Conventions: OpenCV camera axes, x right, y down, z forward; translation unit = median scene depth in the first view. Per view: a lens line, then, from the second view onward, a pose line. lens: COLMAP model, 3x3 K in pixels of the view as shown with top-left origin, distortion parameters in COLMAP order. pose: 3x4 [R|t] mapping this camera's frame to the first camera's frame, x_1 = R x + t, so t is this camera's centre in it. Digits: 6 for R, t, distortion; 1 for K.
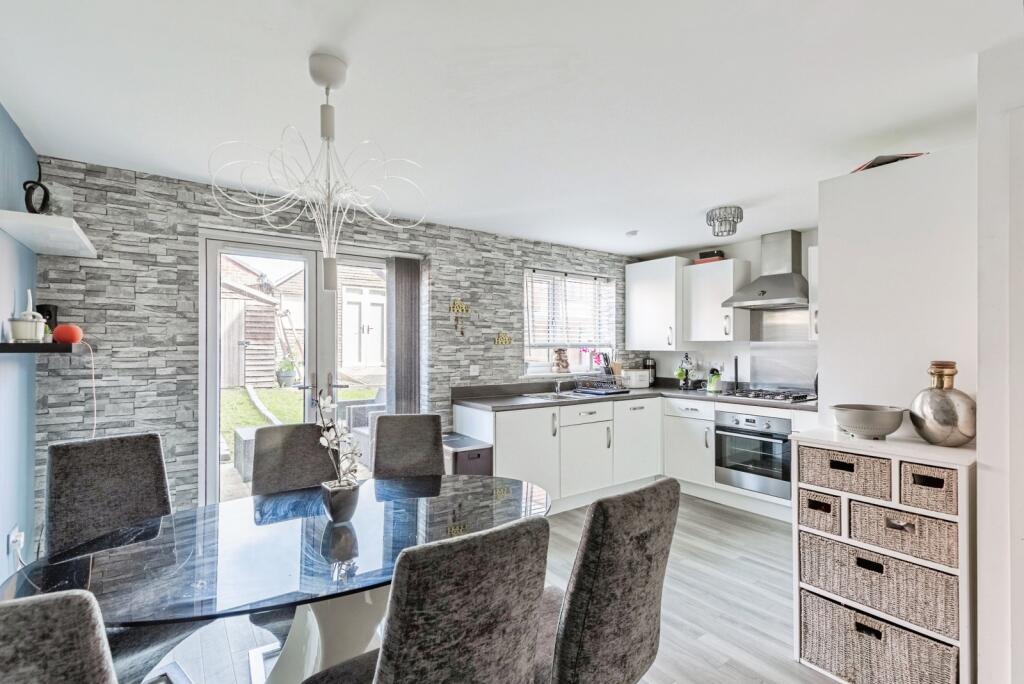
lens RADIAL K [[473.0, 0, 510.1], [0, 473.0, 346.5], [0, 0, 1]] dist [0.001595, 0.000068]
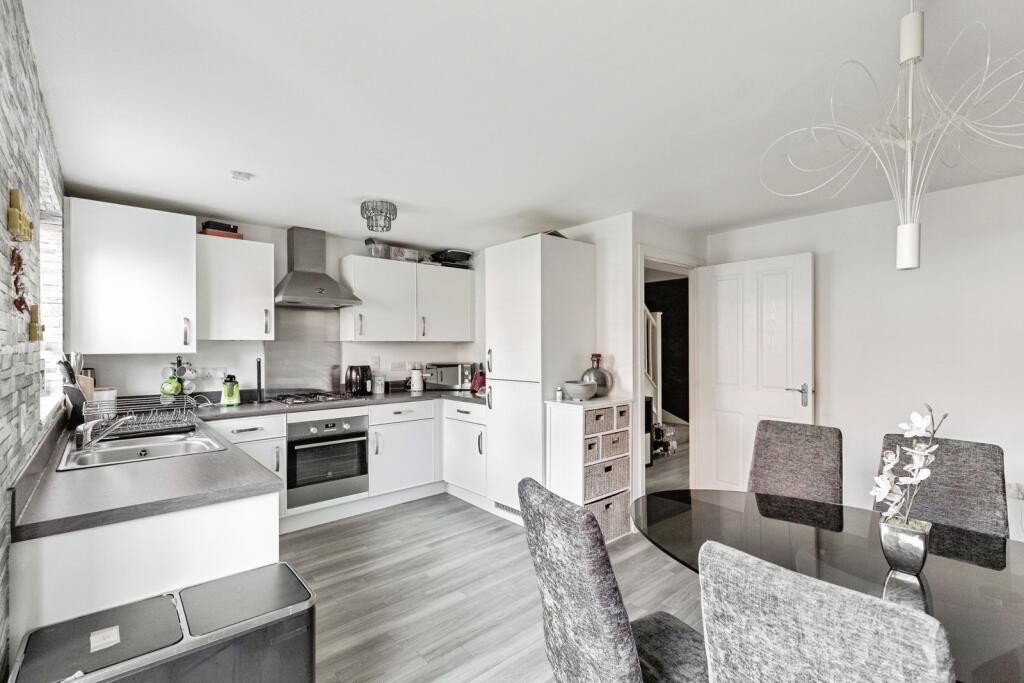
lens RADIAL K [[462.1, 0, 512.6], [0, 462.1, 346.6], [0, 0, 1]] dist [0.001514, 0.000088]
pose [[-0.099814, 0.000811, 0.995006, -0.425689], [0.001998, 0.999998, -0.000615, 0.000921], [-0.995004, 0.001927, -0.099816, 0.697660]]
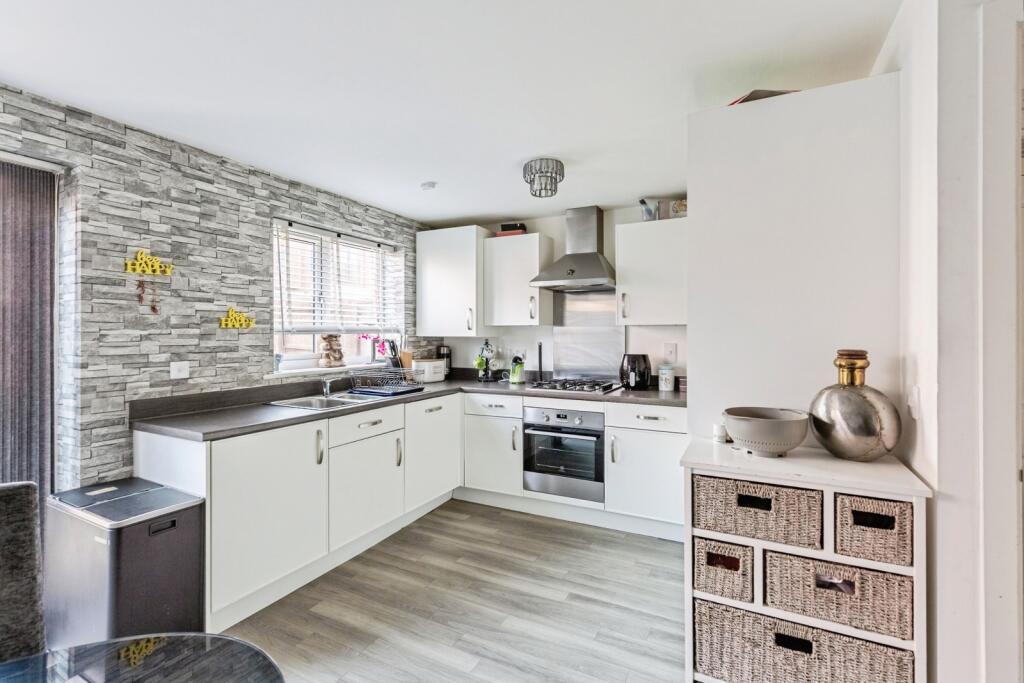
lens RADIAL K [[464.6, 0, 513.8], [0, 464.6, 334.0], [0, 0, 1]] dist [0.003046, 0.000214]
pose [[0.890494, -0.001266, 0.454992, 0.036059], [-0.000423, 0.999993, 0.003610, 0.001269], [-0.454994, -0.003408, 0.890488, 0.263212]]
